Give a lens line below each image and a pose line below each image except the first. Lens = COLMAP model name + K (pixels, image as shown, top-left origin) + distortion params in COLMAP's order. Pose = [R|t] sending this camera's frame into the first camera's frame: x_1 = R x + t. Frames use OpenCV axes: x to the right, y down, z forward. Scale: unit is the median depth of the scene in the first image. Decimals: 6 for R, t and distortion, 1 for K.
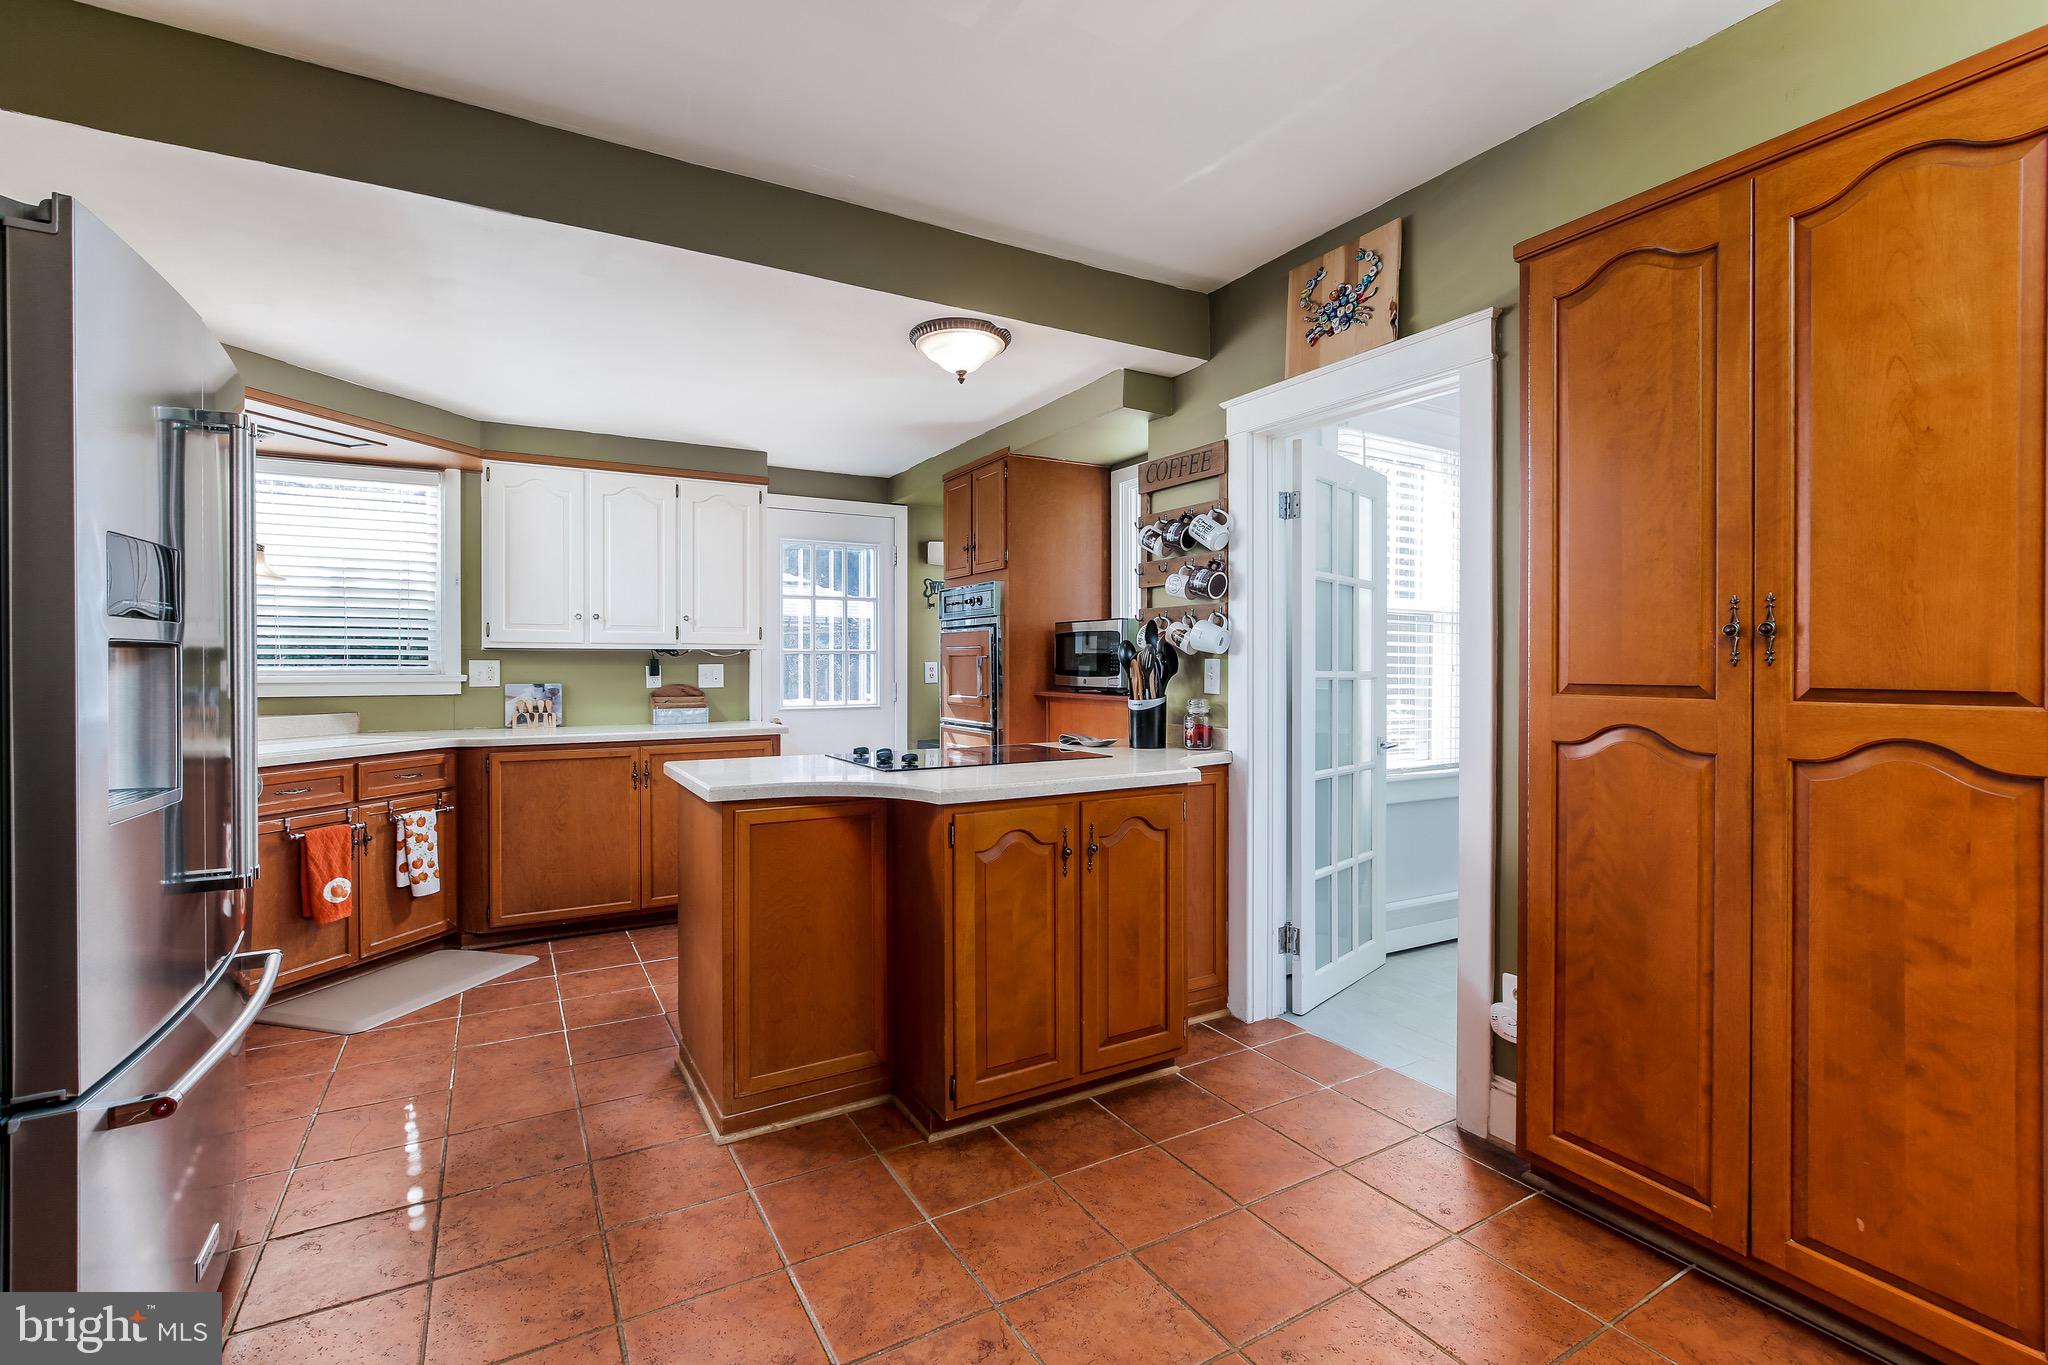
lens RADIAL K [[927.8, 0, 1024.8], [0, 927.8, 664.3], [0, 0, 1]] dist [-0.008244, 0.002050]
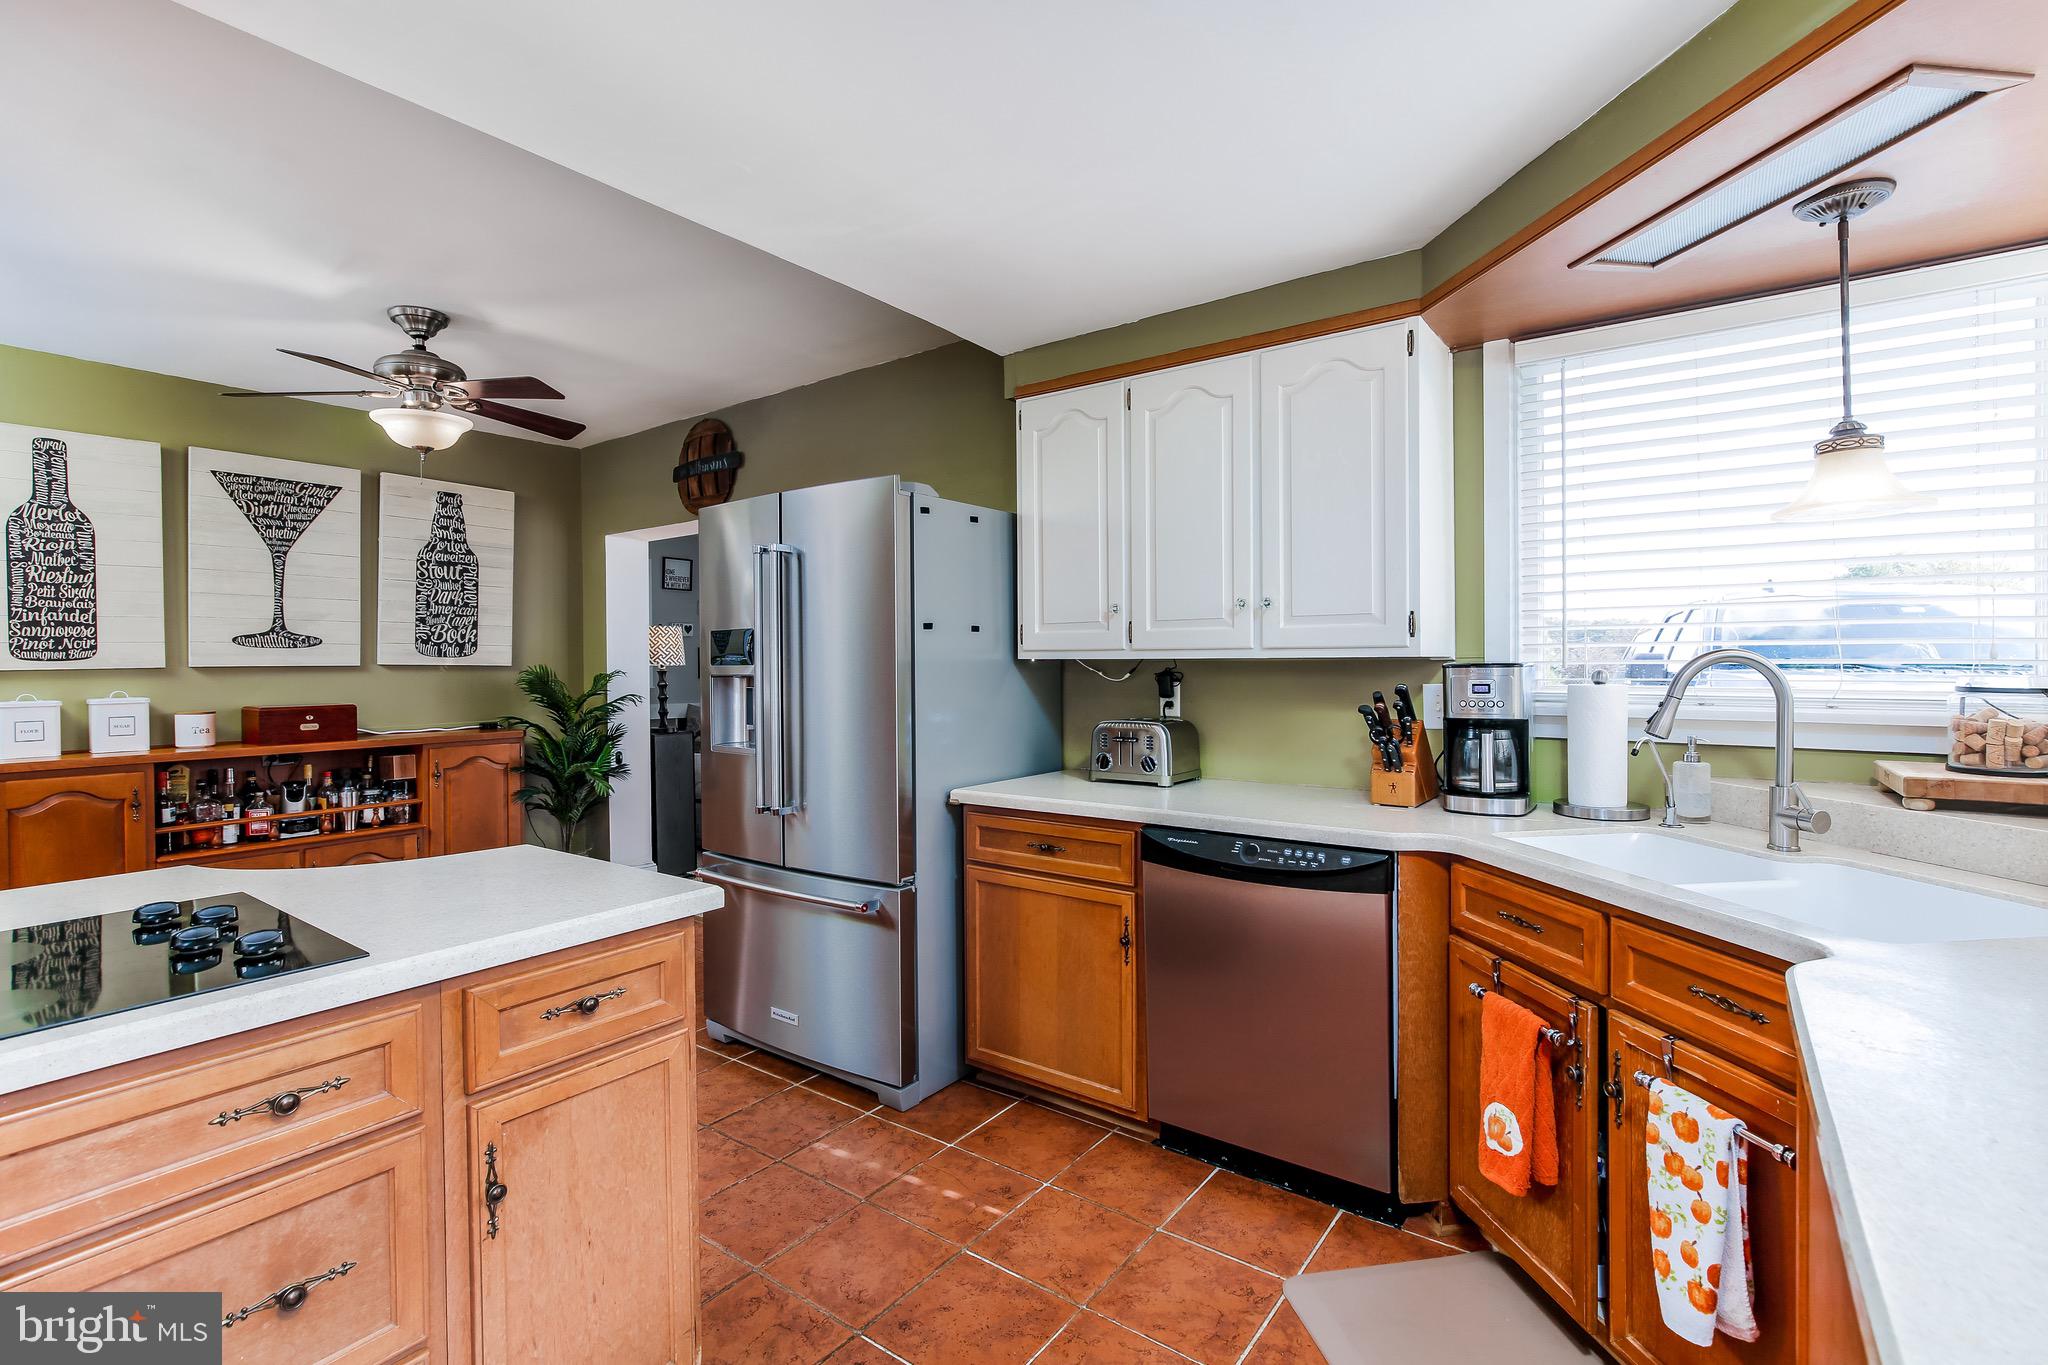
lens RADIAL K [[927.8, 0, 1029.3], [0, 927.8, 661.9], [0, 0, 1]] dist [-0.008244, 0.002050]
pose [[-0.914894, 0.008594, -0.403603, -0.289685], [0.008319, 0.999962, 0.002436, -0.022640], [0.403608, -0.001129, -0.914931, 1.367737]]
